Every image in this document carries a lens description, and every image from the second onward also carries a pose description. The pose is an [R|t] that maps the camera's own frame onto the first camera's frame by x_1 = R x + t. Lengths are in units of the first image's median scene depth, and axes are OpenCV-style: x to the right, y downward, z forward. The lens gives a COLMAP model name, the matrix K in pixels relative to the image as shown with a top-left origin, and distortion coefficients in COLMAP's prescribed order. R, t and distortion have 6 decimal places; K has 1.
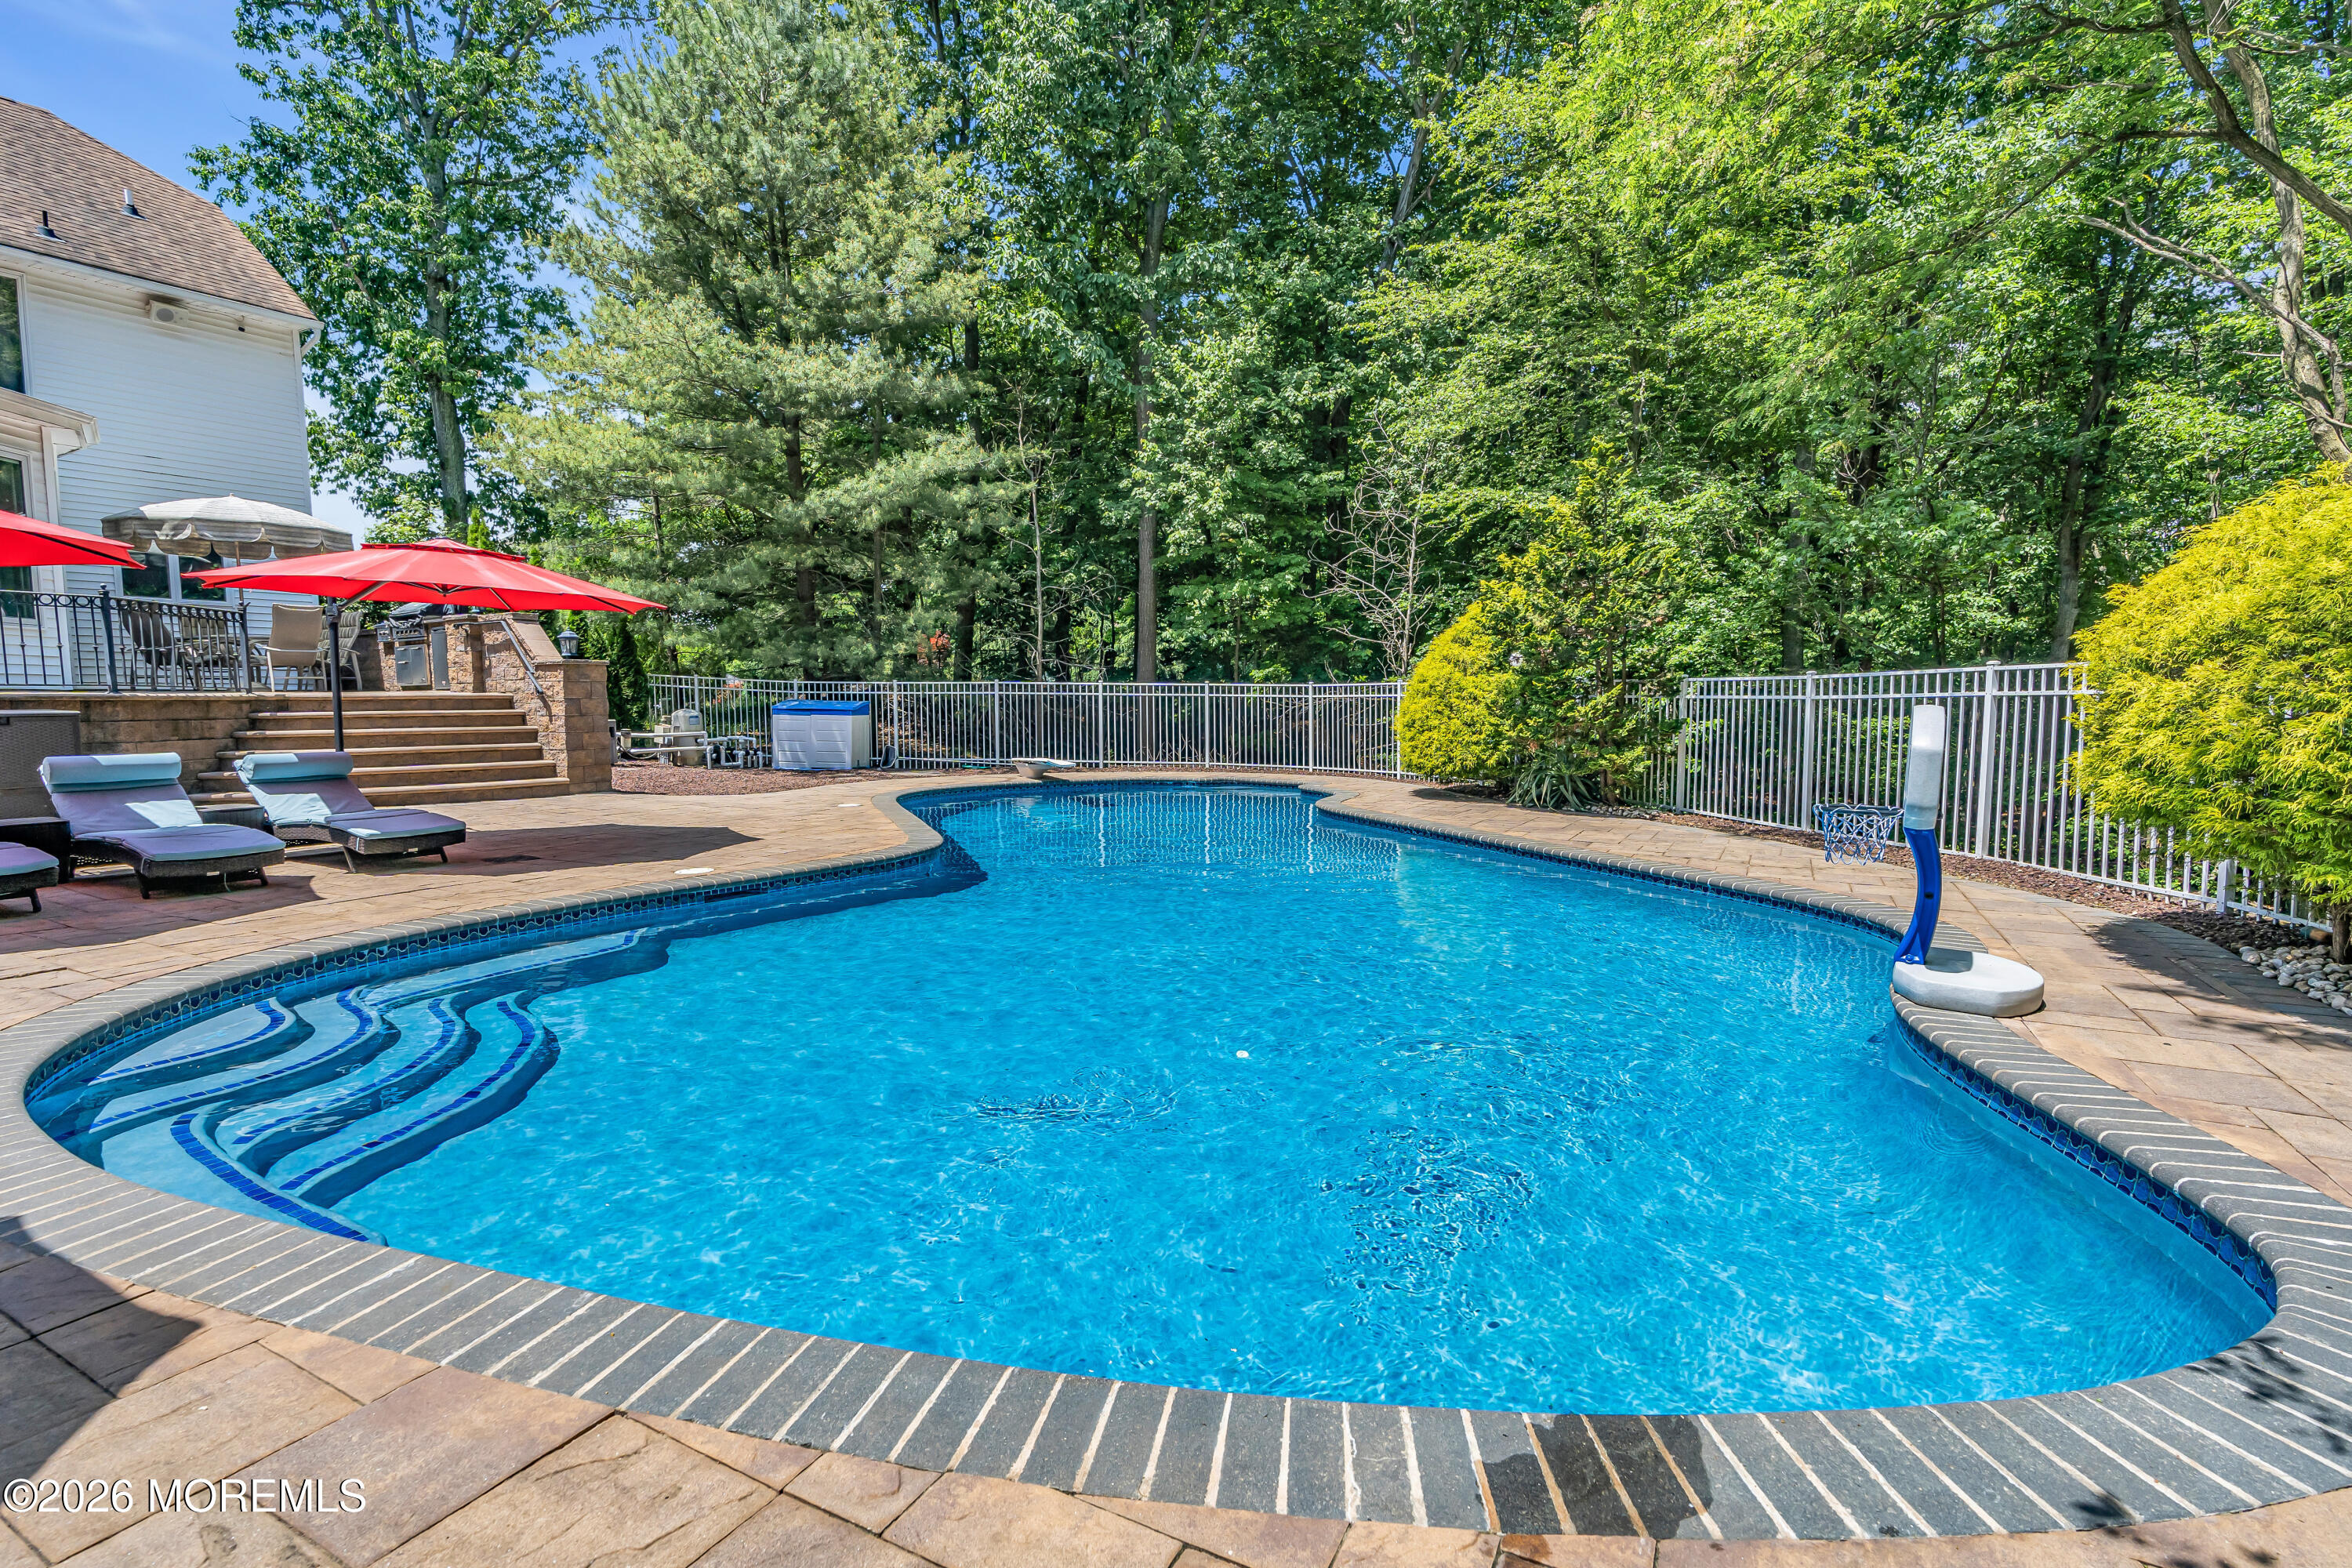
lens RADIAL K [[1108.4, 0, 1176.0], [0, 1108.4, 784.0], [0, 0, 1]] dist [-0.000365, -0.000222]
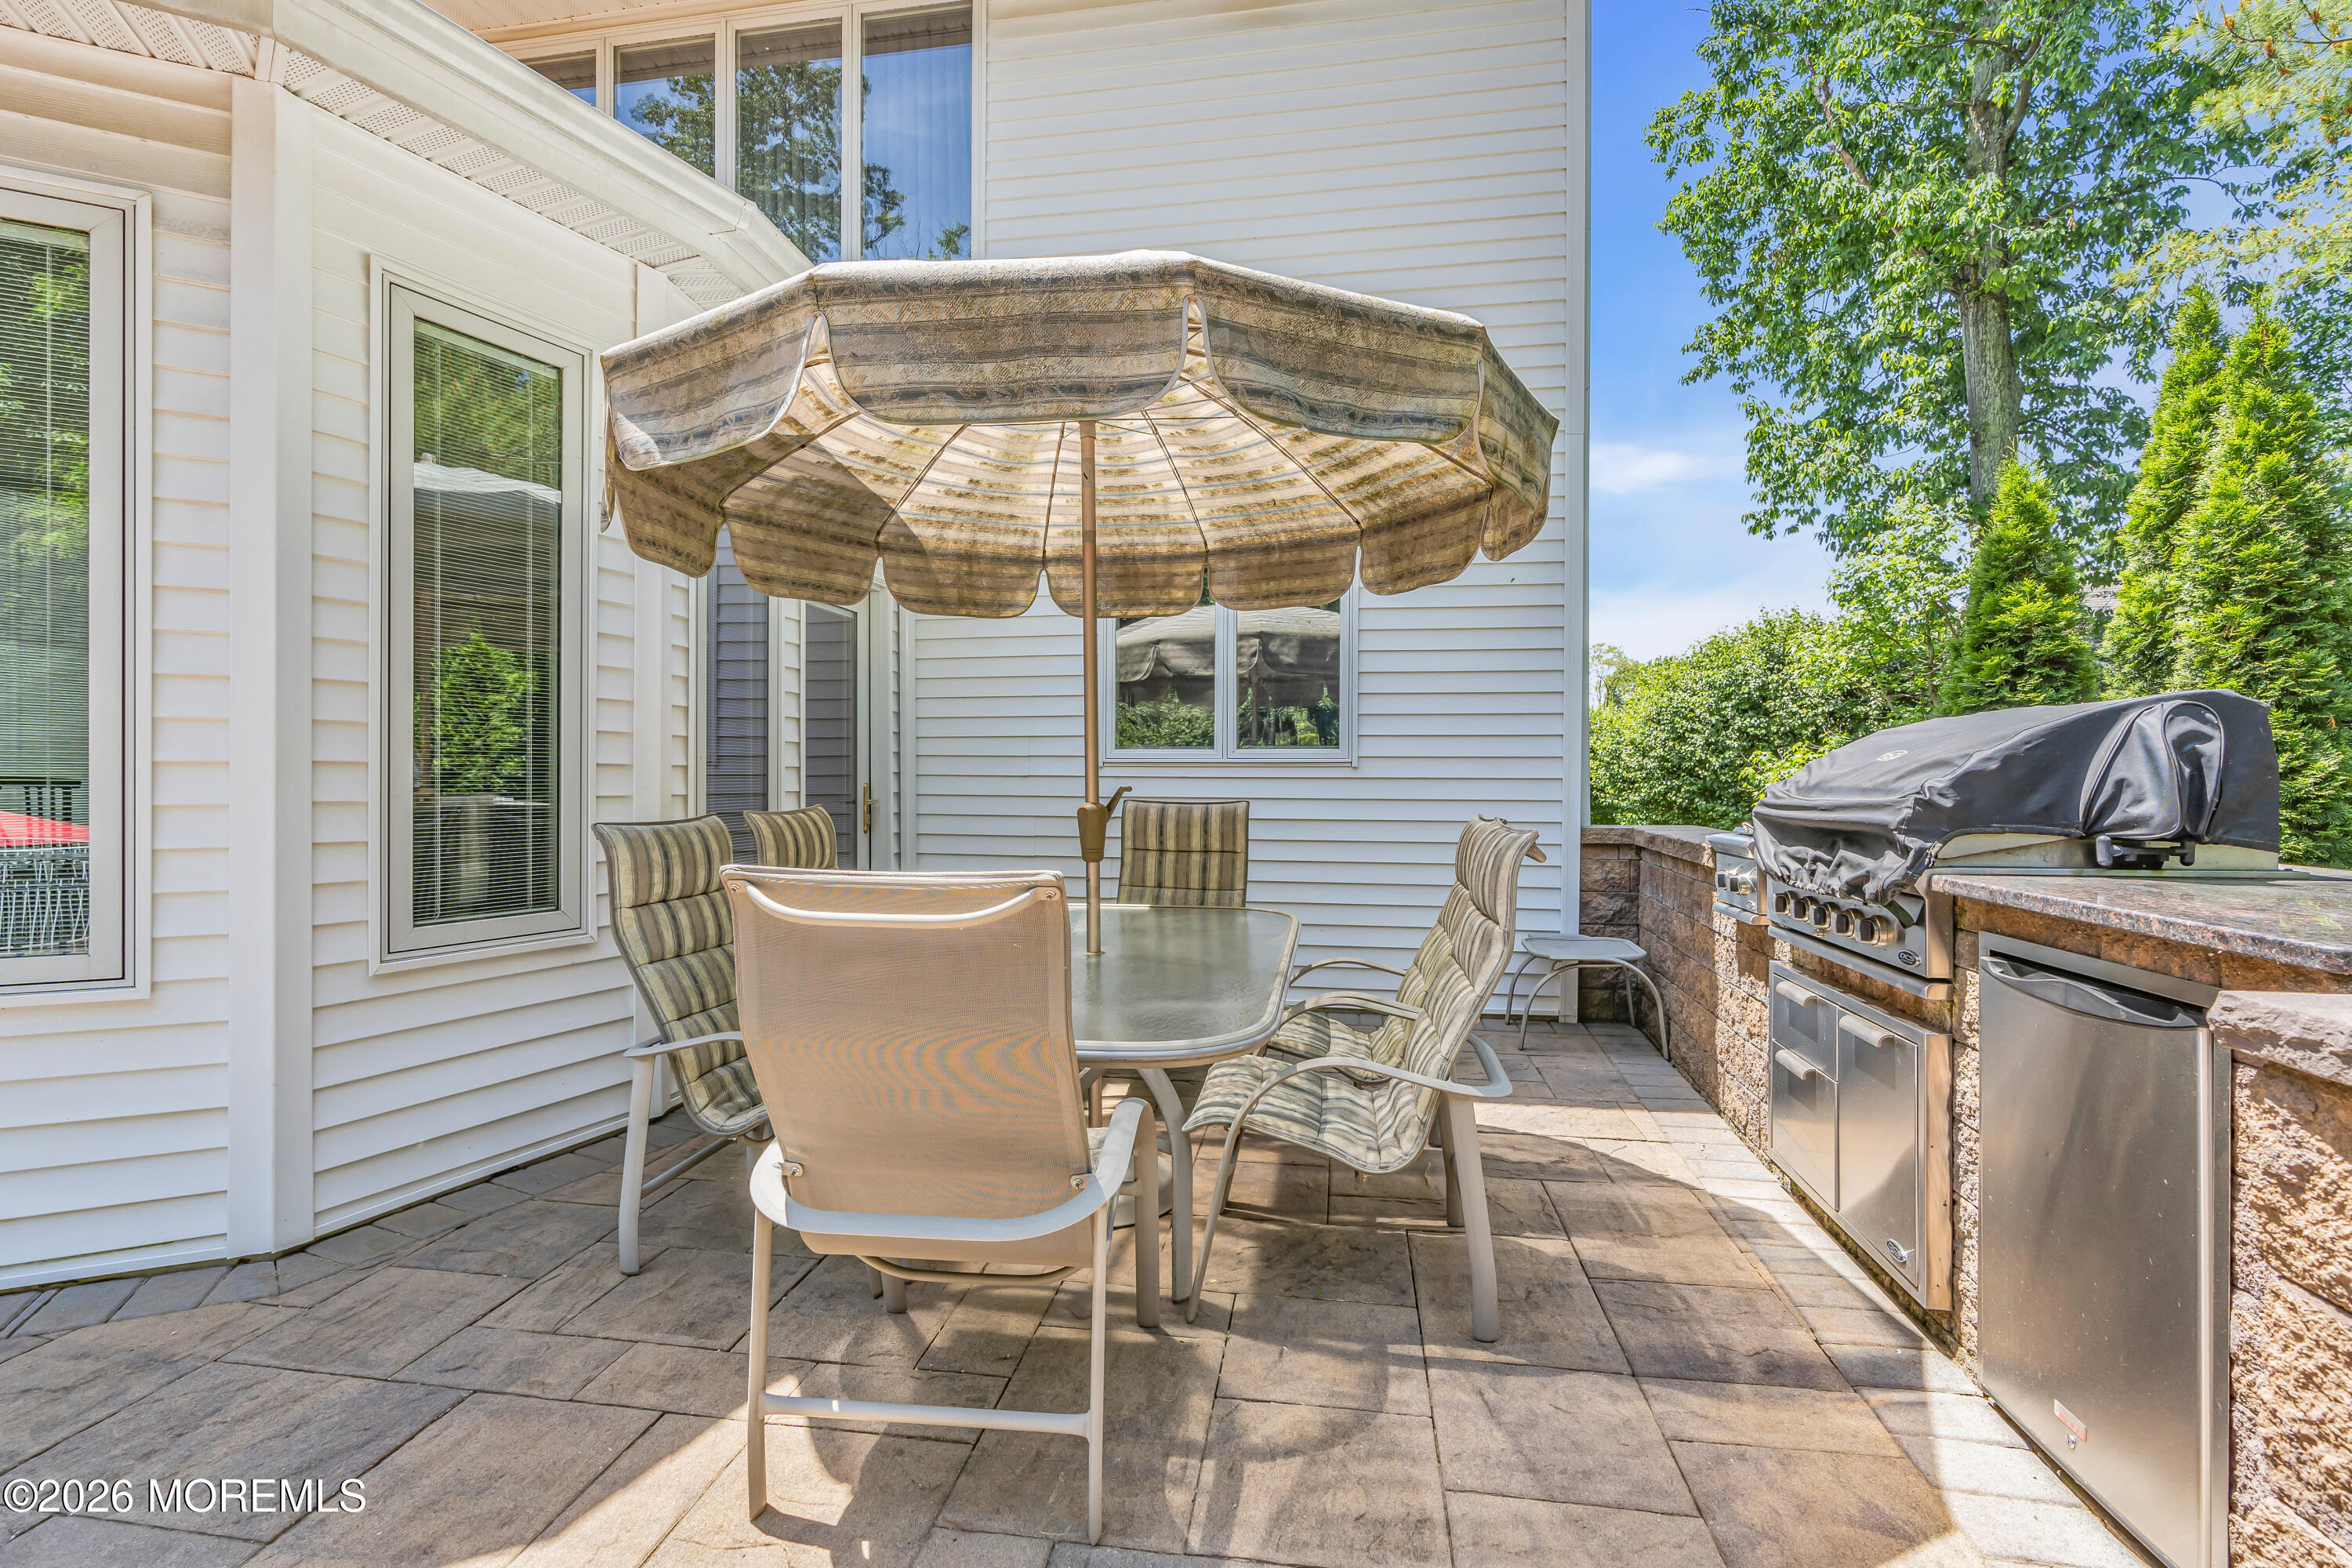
lens RADIAL K [[1043.3, 0, 1176.0], [0, 1043.3, 784.0], [0, 0, 1]] dist [-0.000174, 0.000105]
pose [[0.351709, 0.015731, -0.935977, -0.579360], [-0.075874, 0.997048, -0.011753, -0.148247], [0.933029, 0.075150, 0.351865, 0.848649]]
